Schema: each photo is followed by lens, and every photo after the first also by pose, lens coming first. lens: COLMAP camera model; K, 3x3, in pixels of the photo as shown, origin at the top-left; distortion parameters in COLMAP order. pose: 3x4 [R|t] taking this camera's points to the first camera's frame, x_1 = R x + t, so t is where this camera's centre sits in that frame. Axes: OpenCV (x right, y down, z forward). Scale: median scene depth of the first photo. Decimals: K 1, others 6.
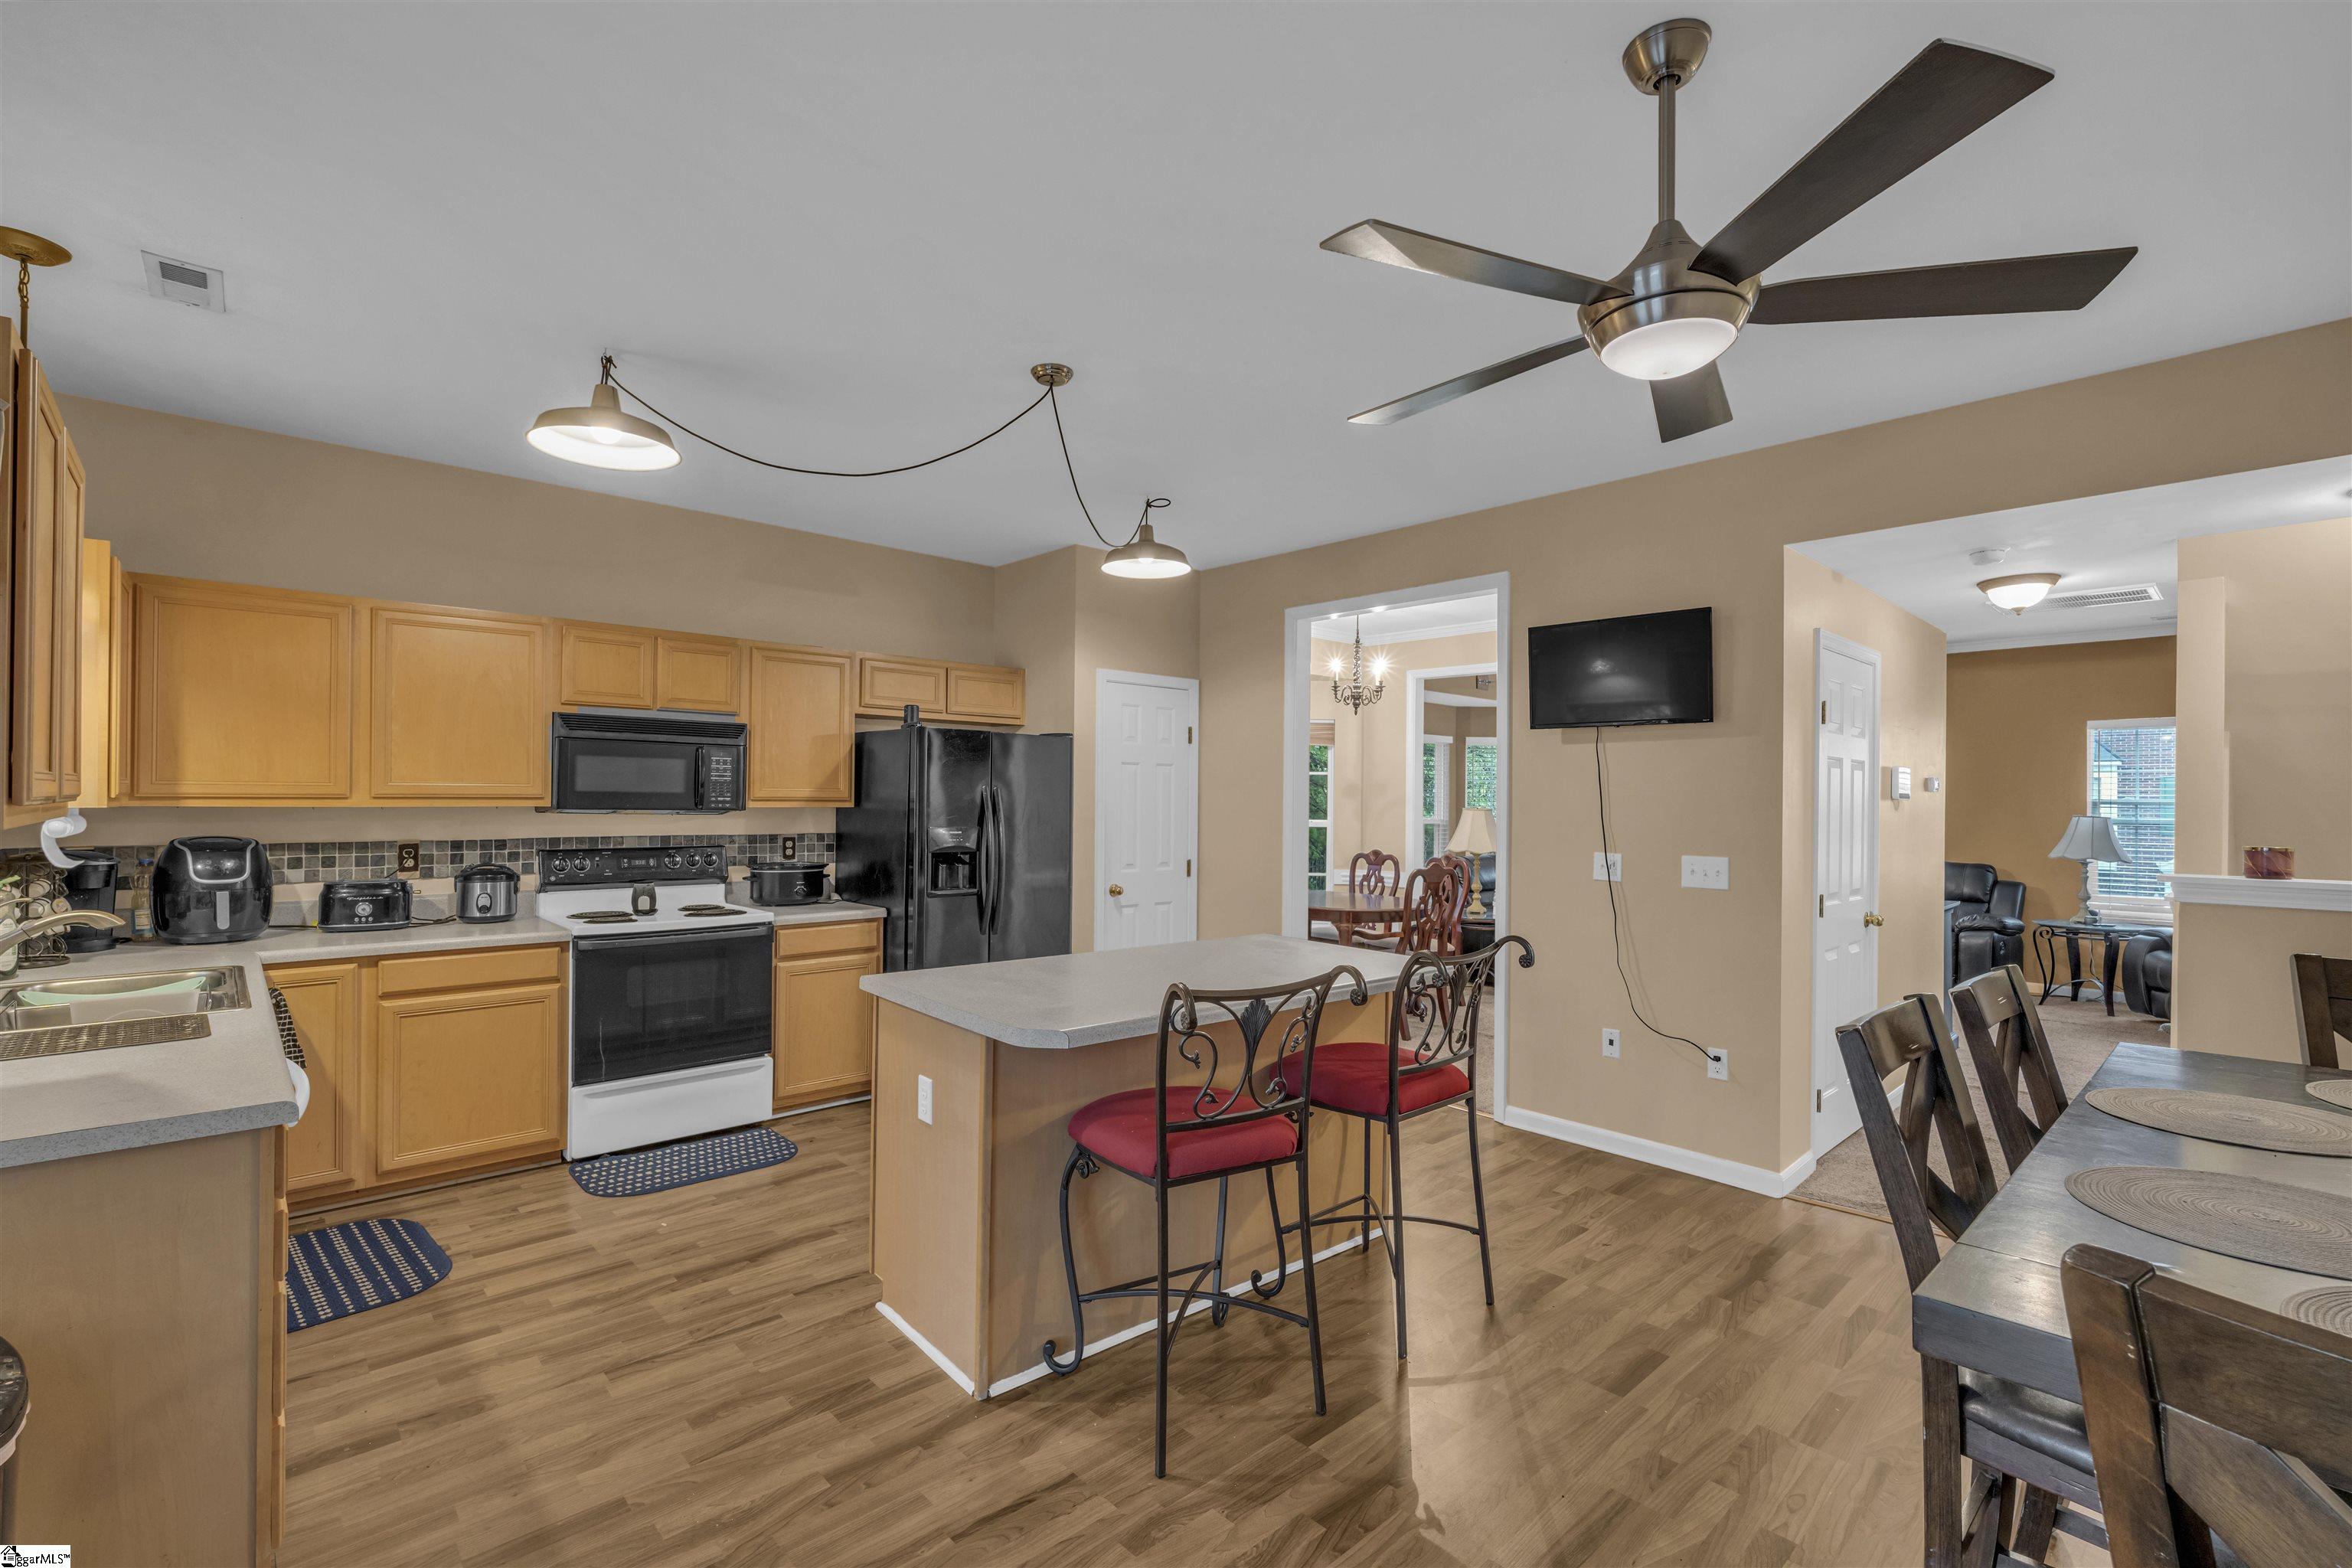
lens RADIAL K [[1041.5, 0, 1195.2], [0, 1041.5, 794.2], [0, 0, 1]] dist [0.004122, 0.000288]
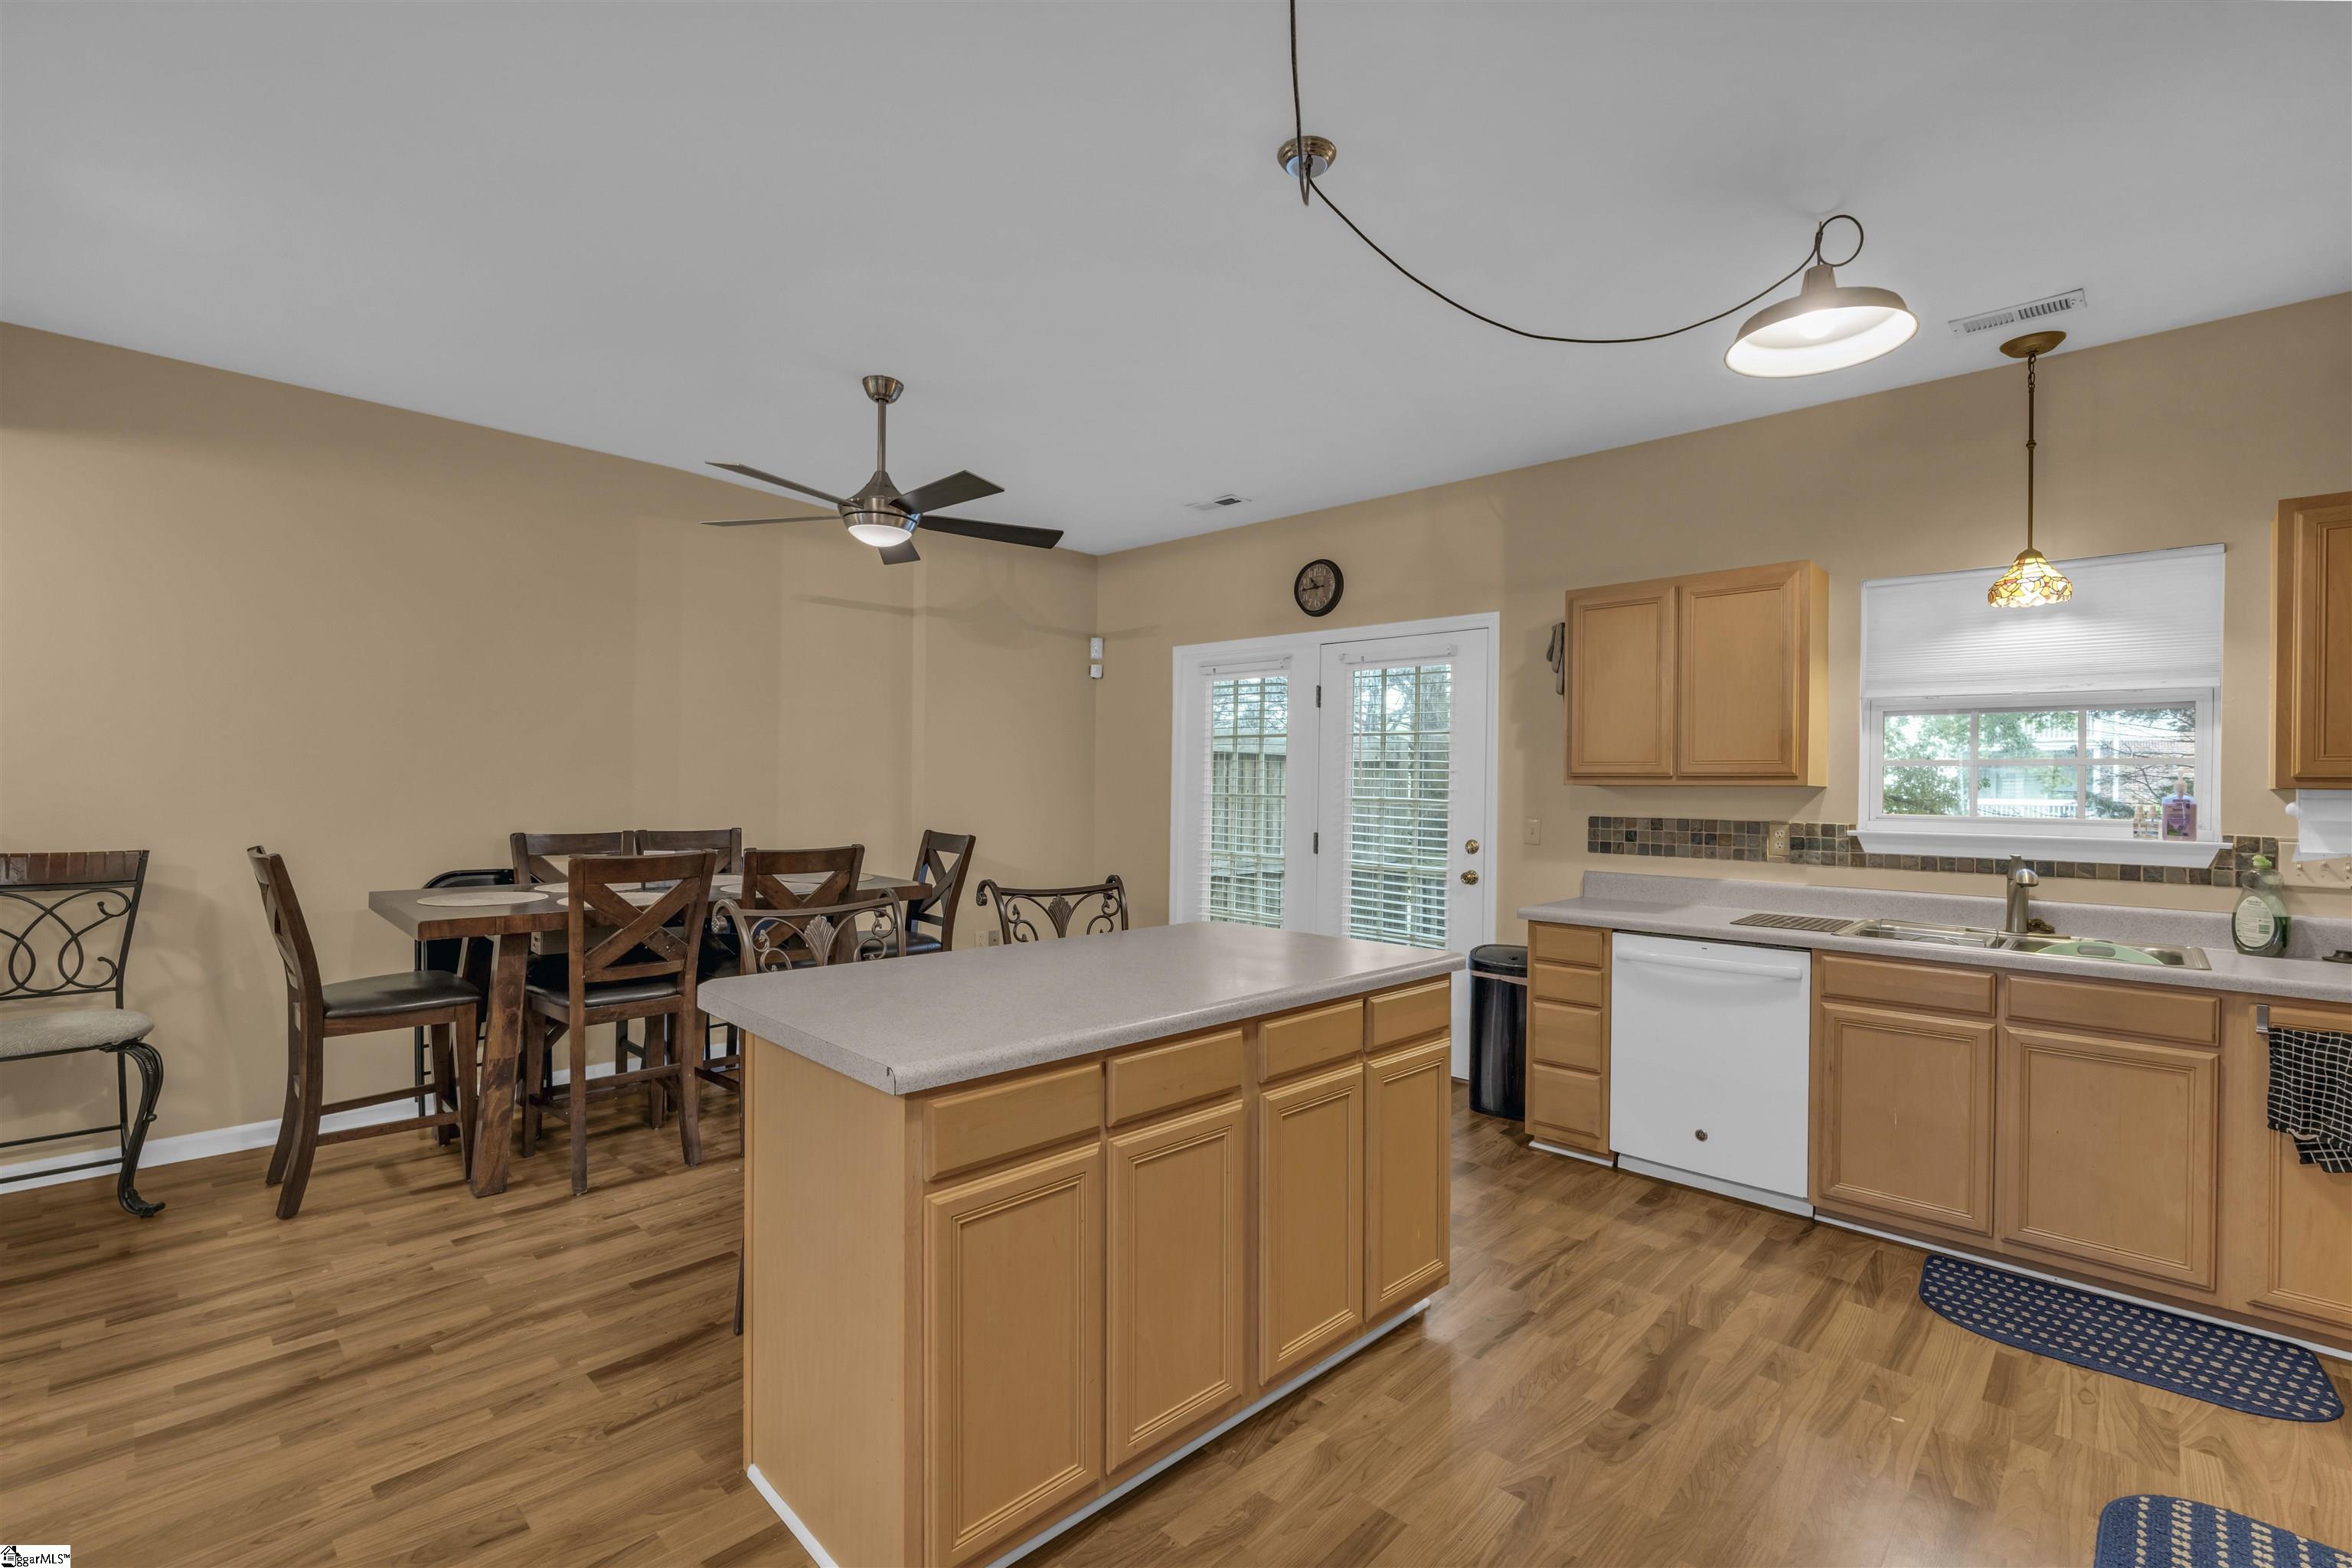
lens RADIAL K [[1041.5, 0, 1158.6], [0, 1041.5, 785.5], [0, 0, 1]] dist [0.004122, 0.000288]
pose [[-0.999368, -0.022777, -0.027304, -0.022730], [-0.022763, 0.999741, -0.000822, 0.028503], [0.027315, -0.000200, -0.999627, 1.589023]]
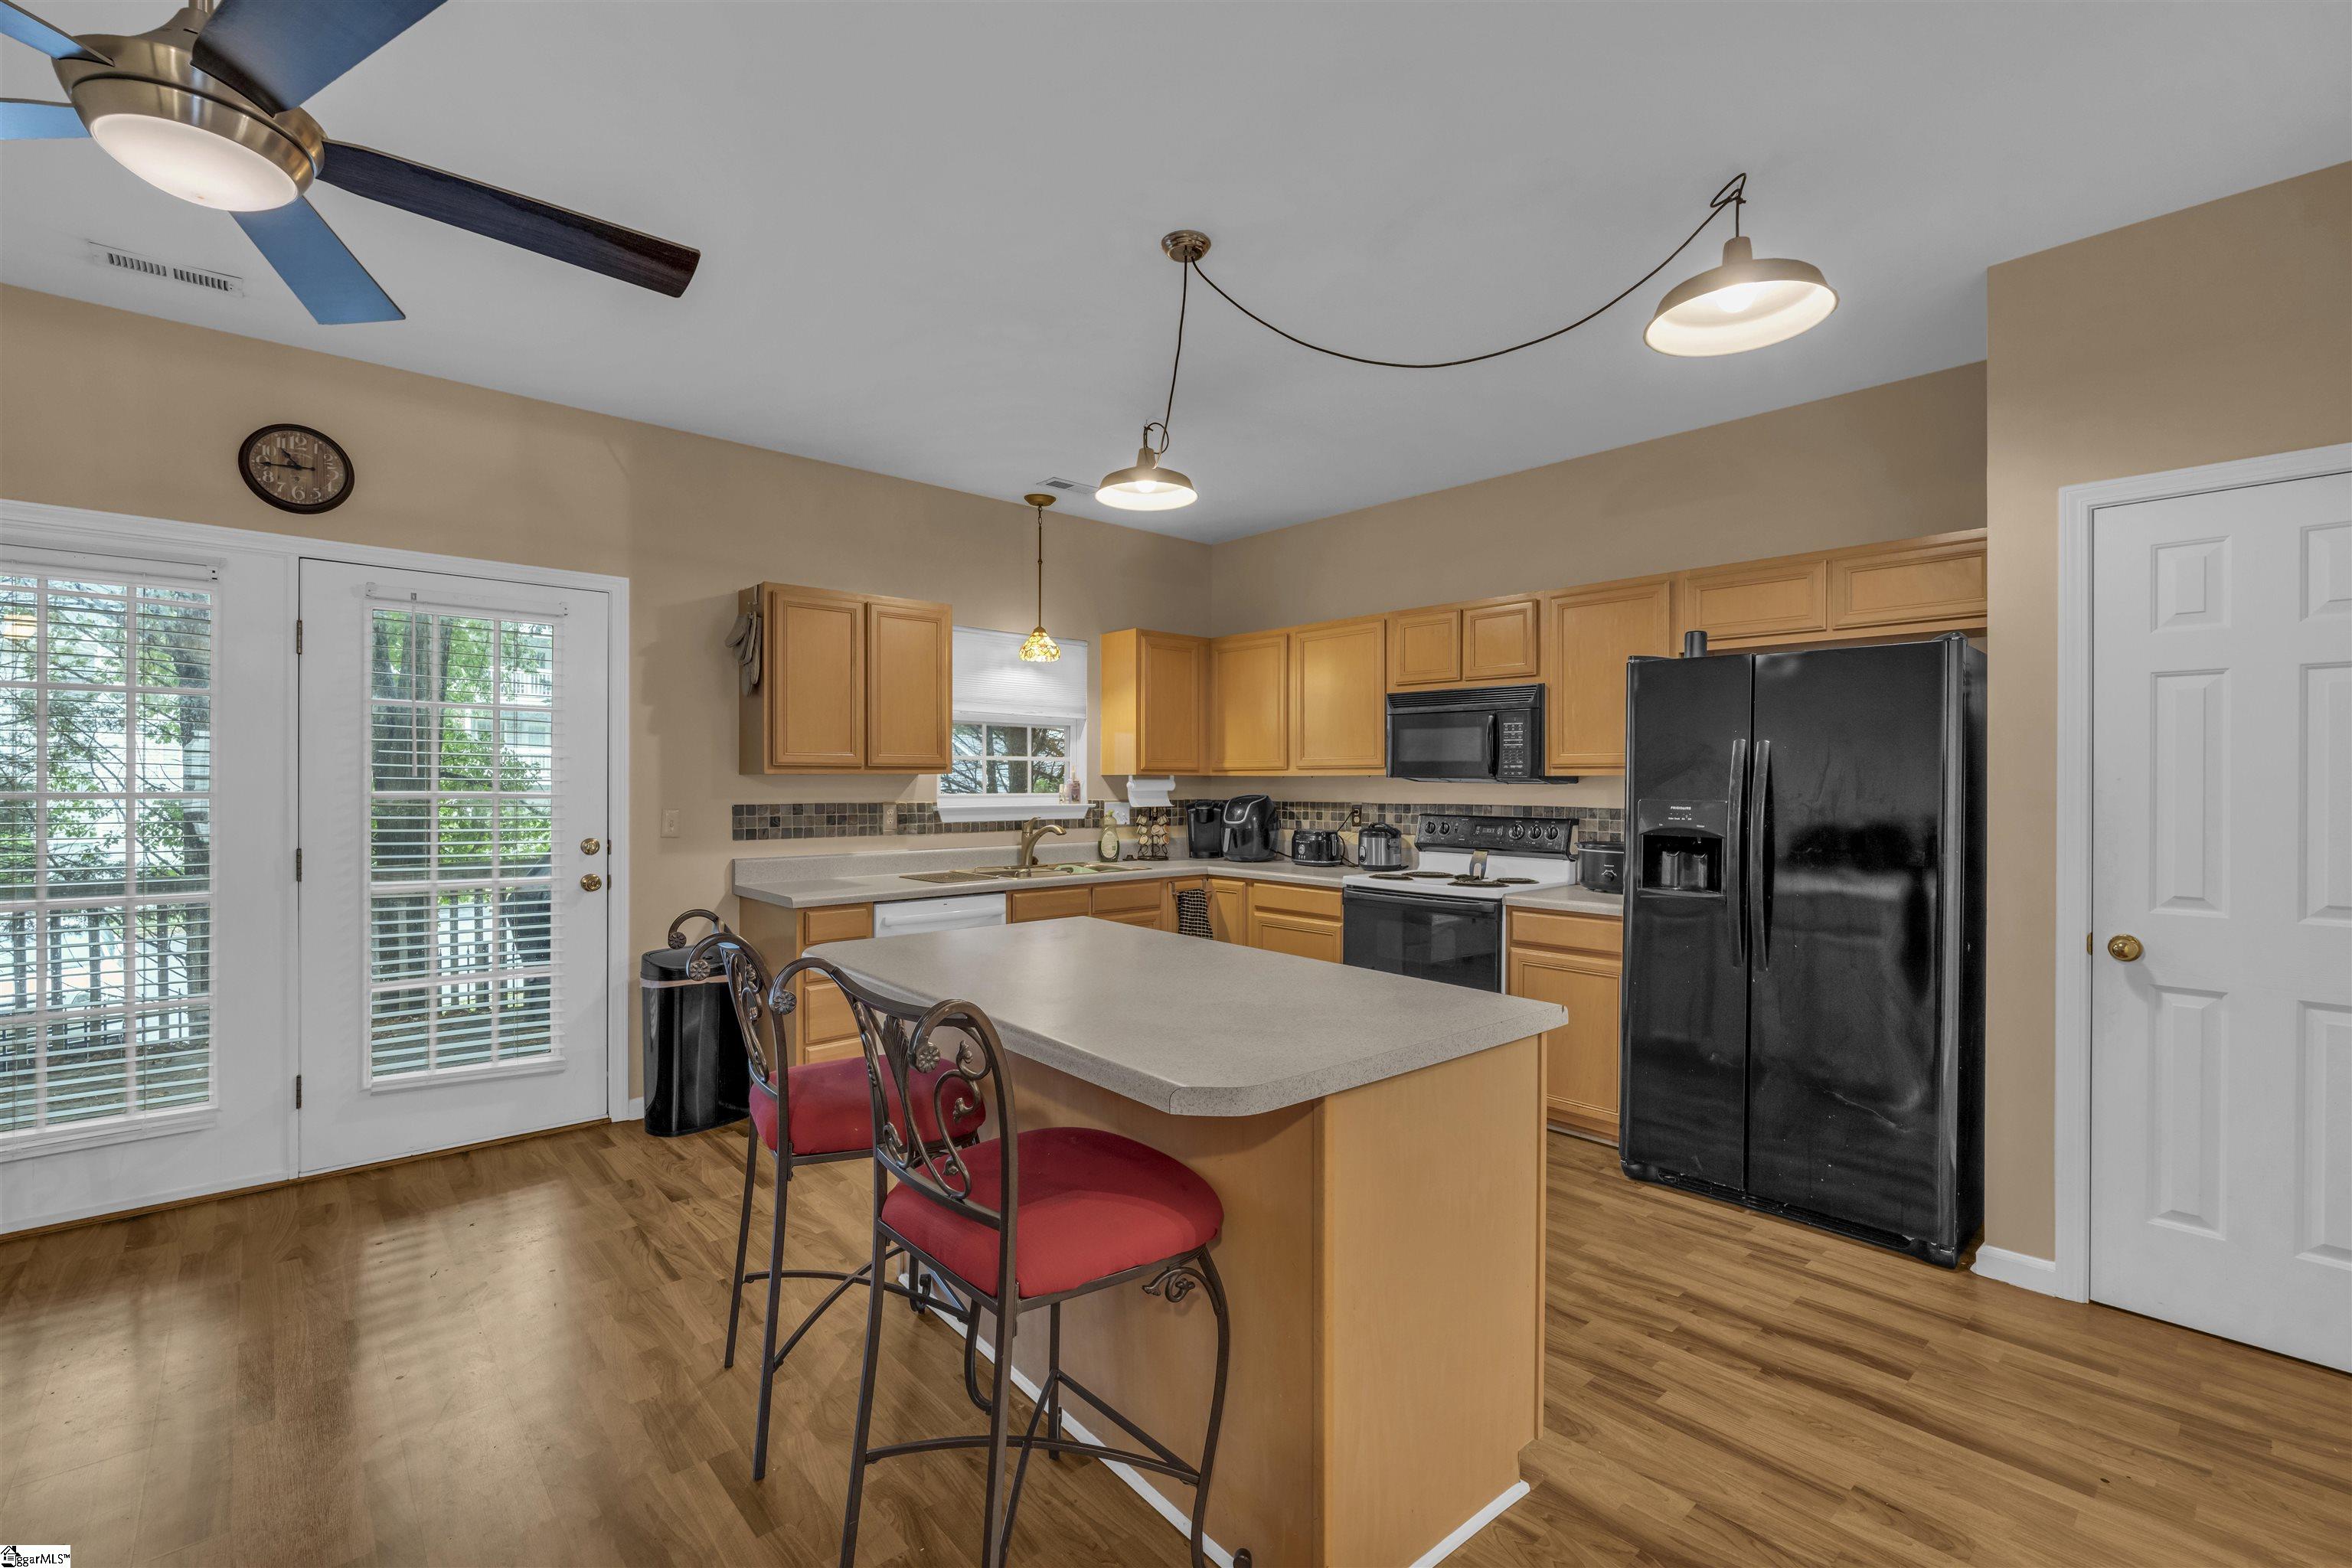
lens RADIAL K [[1041.5, 0, 1180.4], [0, 1041.5, 785.4], [0, 0, 1]] dist [0.004122, 0.000288]
pose [[-0.034582, -0.006518, -0.999381, 0.647663], [-0.001344, 0.999978, -0.006475, 0.036357], [0.999401, 0.001120, -0.034590, 0.951888]]
